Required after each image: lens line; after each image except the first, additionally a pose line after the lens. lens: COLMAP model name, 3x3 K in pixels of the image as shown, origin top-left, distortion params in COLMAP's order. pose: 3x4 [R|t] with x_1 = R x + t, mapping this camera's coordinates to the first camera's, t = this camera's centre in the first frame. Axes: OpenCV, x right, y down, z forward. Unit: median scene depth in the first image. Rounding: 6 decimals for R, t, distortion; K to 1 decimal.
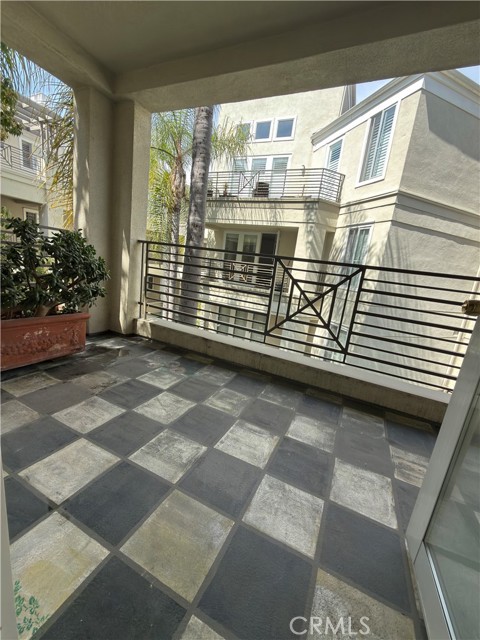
lens RADIAL K [[254.5, 0, 240.4], [0, 254.5, 318.7], [0, 0, 1]] dist [0.000685, -0.000250]
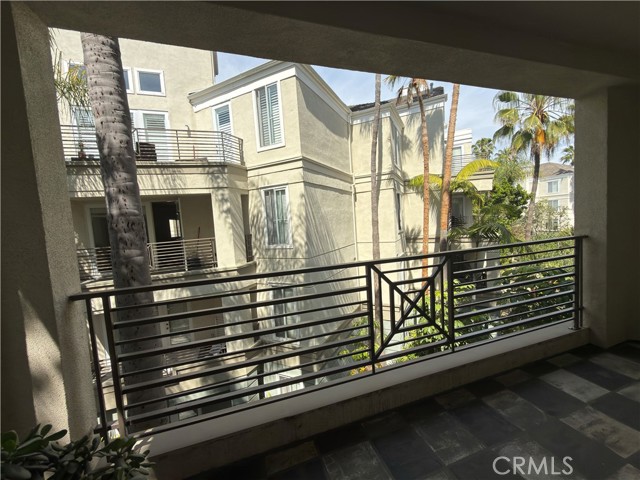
lens RADIAL K [[254.5, 0, 317.2], [0, 254.5, 239.6], [0, 0, 1]] dist [0.000685, -0.000250]
pose [[0.714348, -0.218190, 0.664906, -0.440956], [0.293479, 0.955964, -0.001601, -0.333560], [-0.635277, 0.196279, 0.746925, 0.477839]]
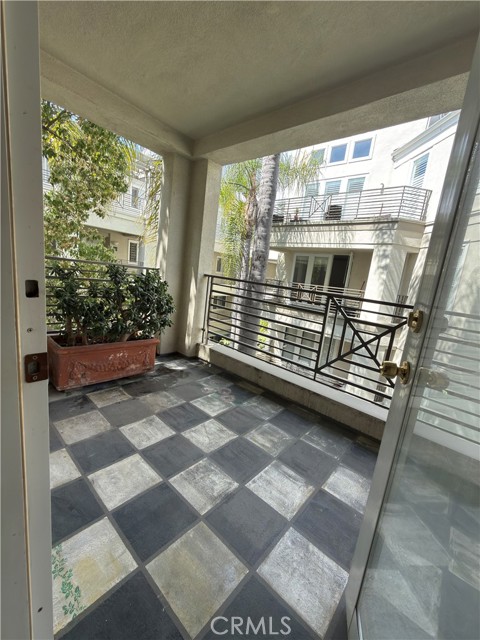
lens RADIAL K [[254.5, 0, 240.4], [0, 254.5, 318.5], [0, 0, 1]] dist [0.000685, -0.000250]
pose [[0.961608, 0.040659, -0.271398, 0.077348], [-0.059521, 0.996323, -0.061629, -0.064284], [0.267894, 0.075417, 0.960492, -0.031901]]
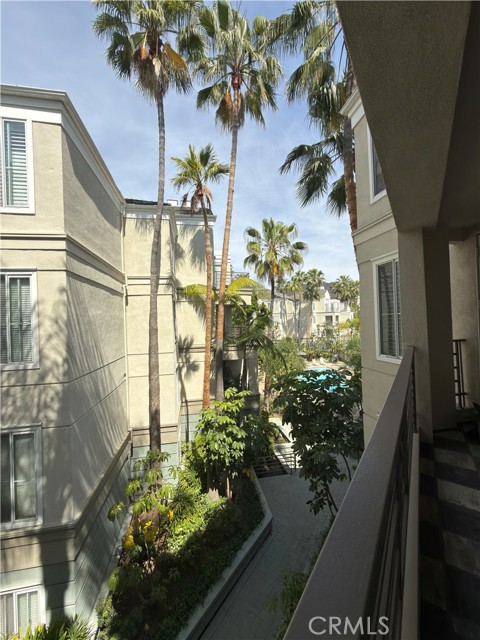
lens RADIAL K [[254.5, 0, 238.8], [0, 254.5, 319.0], [0, 0, 1]] dist [0.000685, -0.000250]
pose [[0.160320, -0.118176, 0.979965, -0.275882], [0.256866, 0.963596, 0.074180, -0.449027], [-0.953057, 0.239828, 0.184839, 1.055478]]
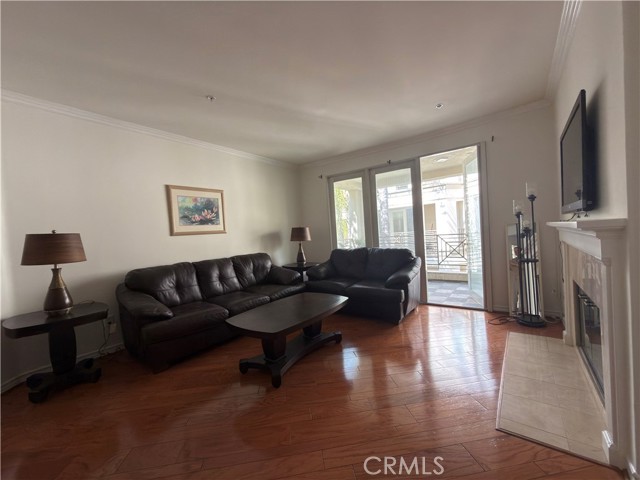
lens RADIAL K [[254.5, 0, 320.5], [0, 254.5, 237.3], [0, 0, 1]] dist [0.000685, -0.000250]
pose [[0.962416, -0.177826, -0.205264, -0.466365], [0.134108, 0.968421, -0.210181, 0.174198], [0.236158, 0.174754, 0.955872, -1.761333]]
